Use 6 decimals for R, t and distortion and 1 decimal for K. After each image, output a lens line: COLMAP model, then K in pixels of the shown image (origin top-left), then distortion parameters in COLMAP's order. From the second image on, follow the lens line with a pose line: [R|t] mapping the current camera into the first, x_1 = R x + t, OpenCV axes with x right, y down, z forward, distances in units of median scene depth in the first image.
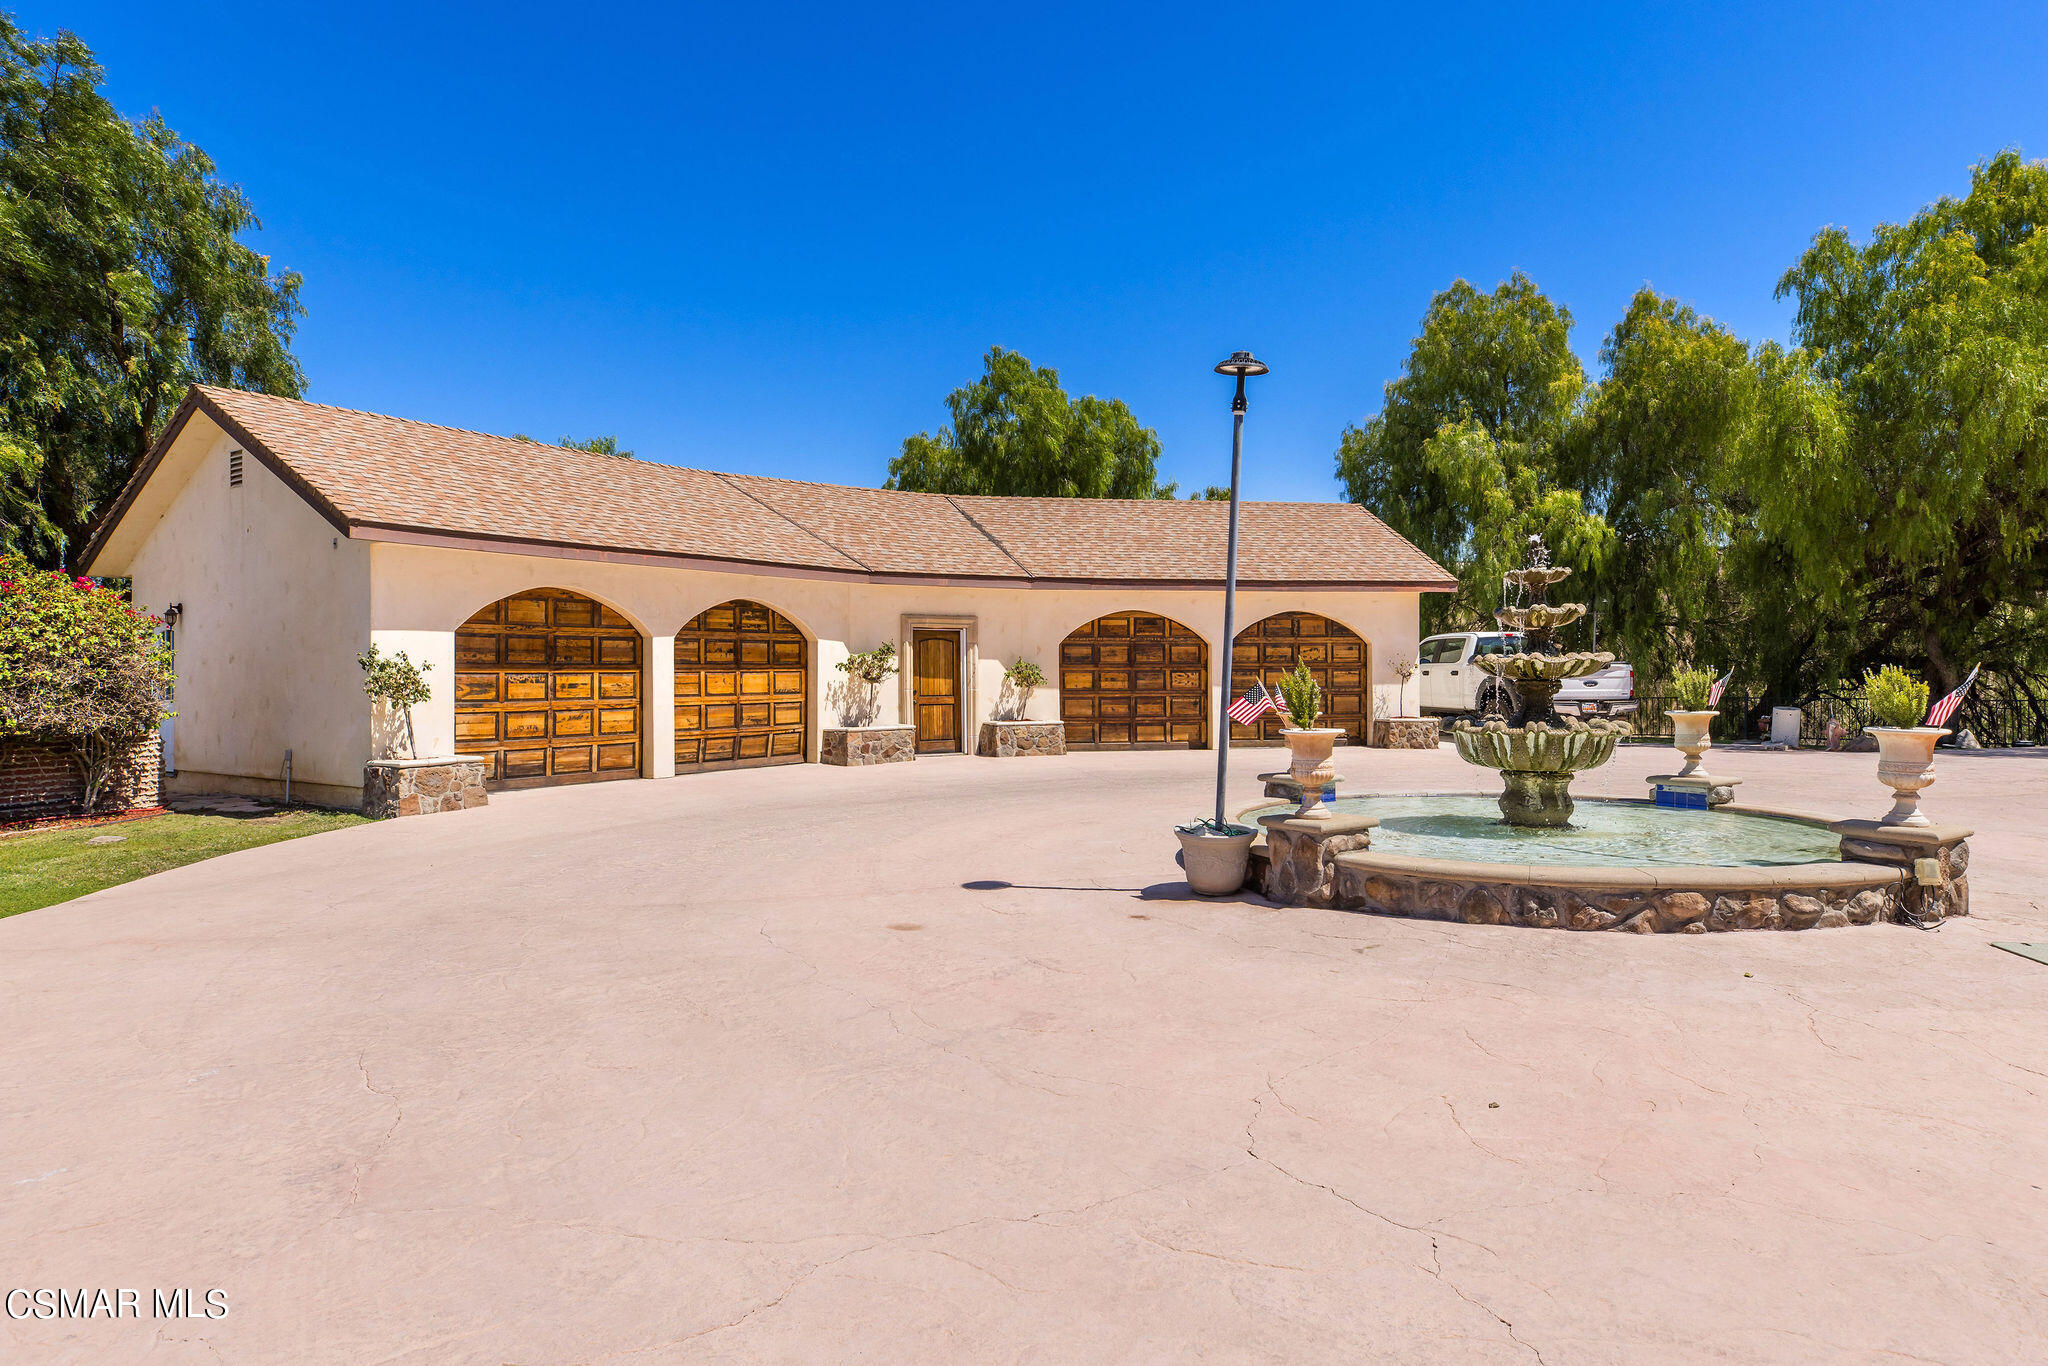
lens RADIAL K [[1189.0, 0, 1021.5], [0, 1189.0, 679.9], [0, 0, 1]] dist [0.001502, -0.000029]
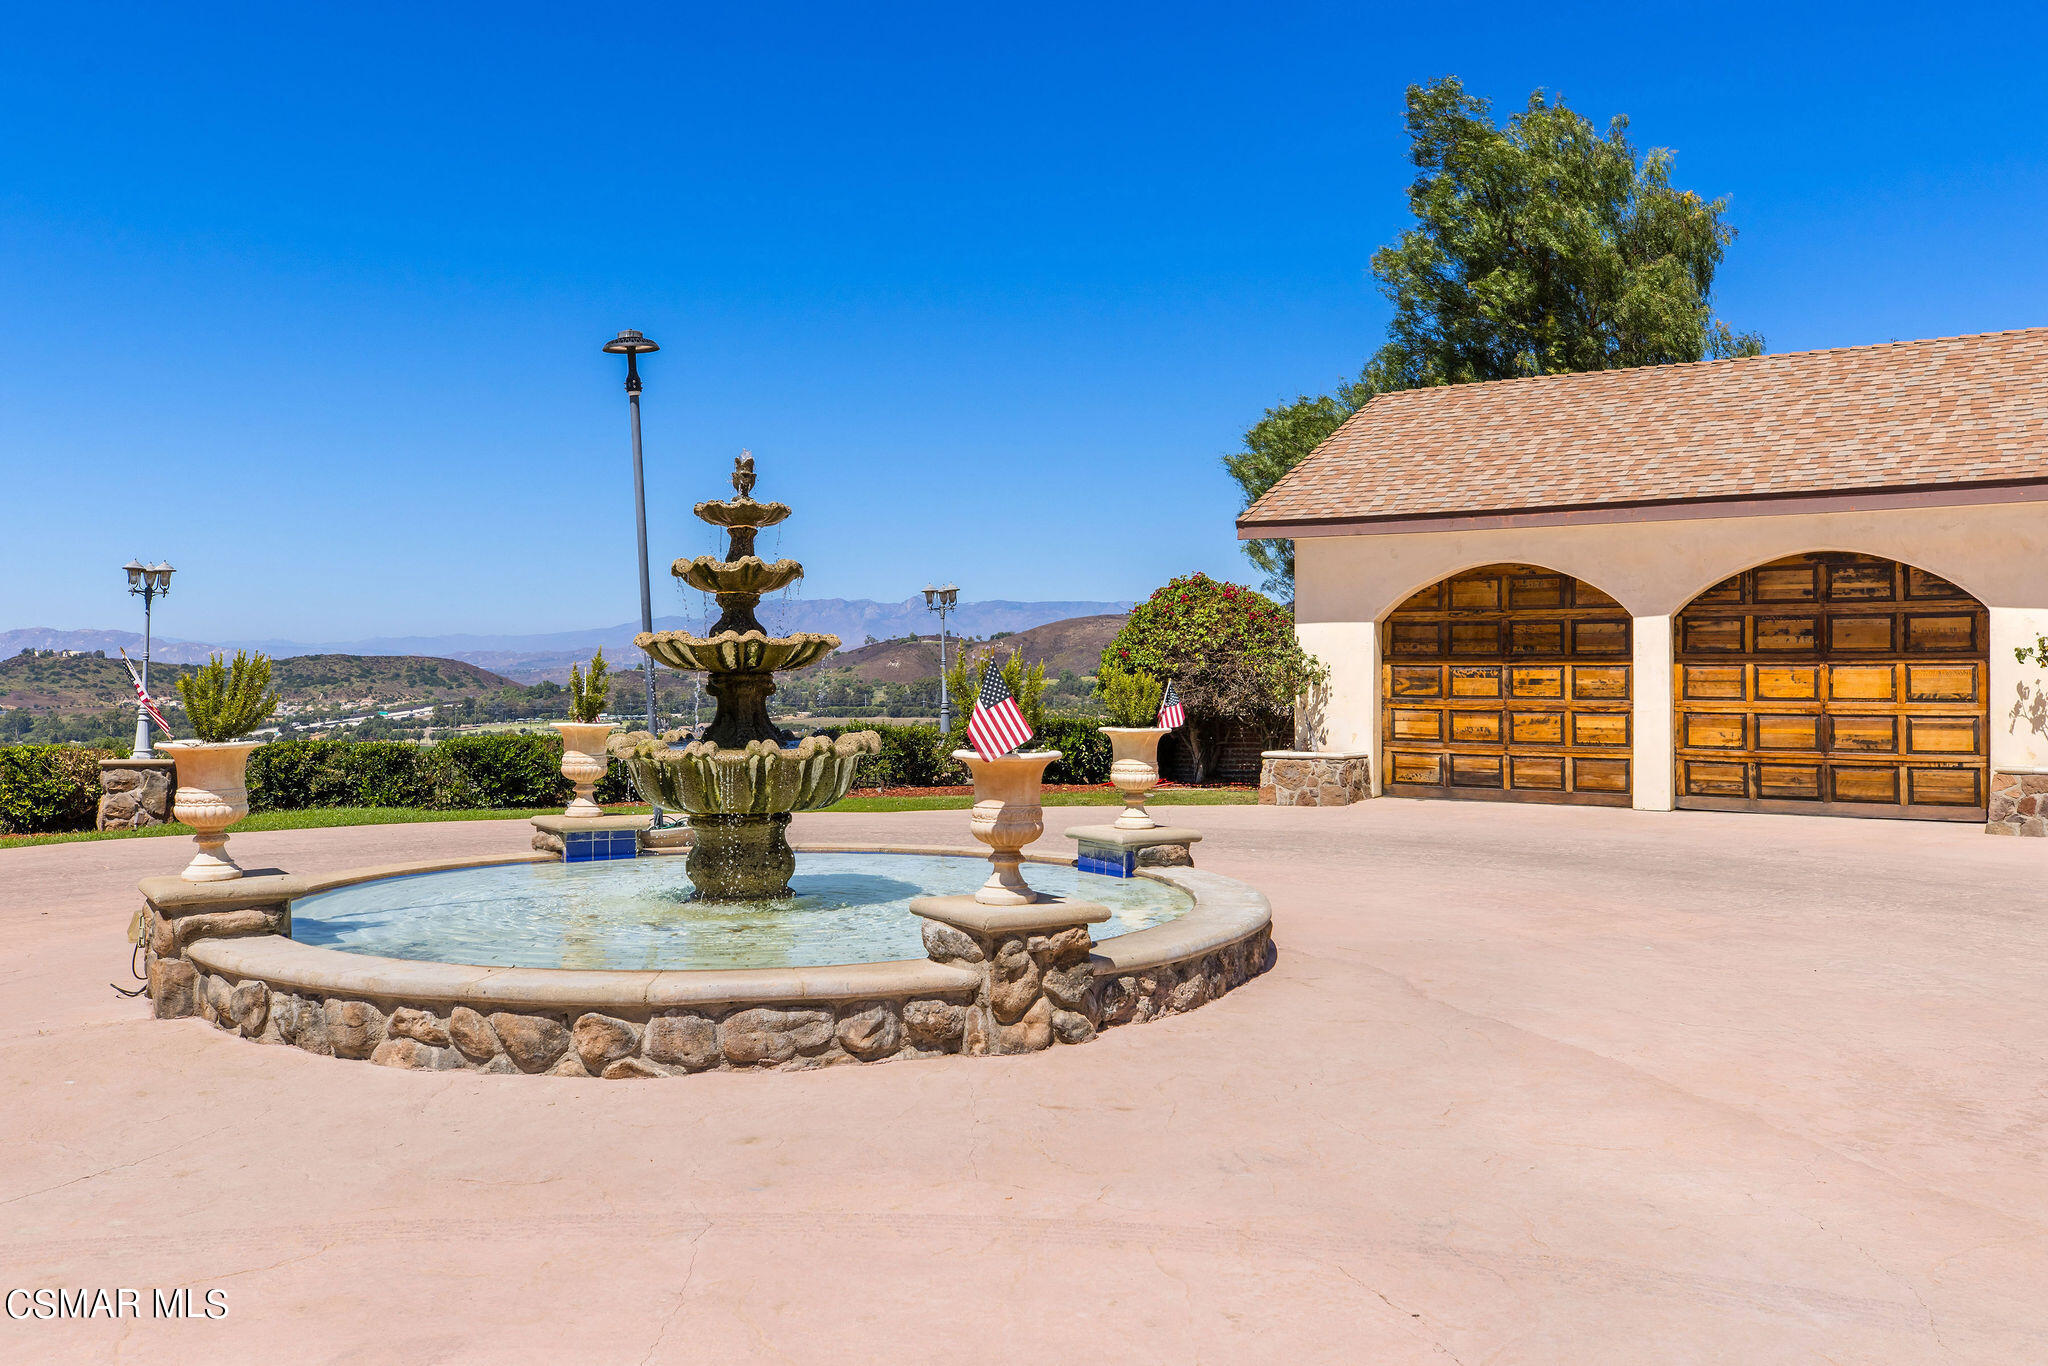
lens RADIAL K [[1729.0, 0, 1021.3], [0, 1729.0, 680.3], [0, 0, 1]] dist [-0.001321, 0.000188]
pose [[-0.010698, 0.007267, -0.999916, 0.794468], [-0.008247, 0.999939, 0.007355, -0.001711], [0.999909, 0.008325, -0.010637, 0.655143]]
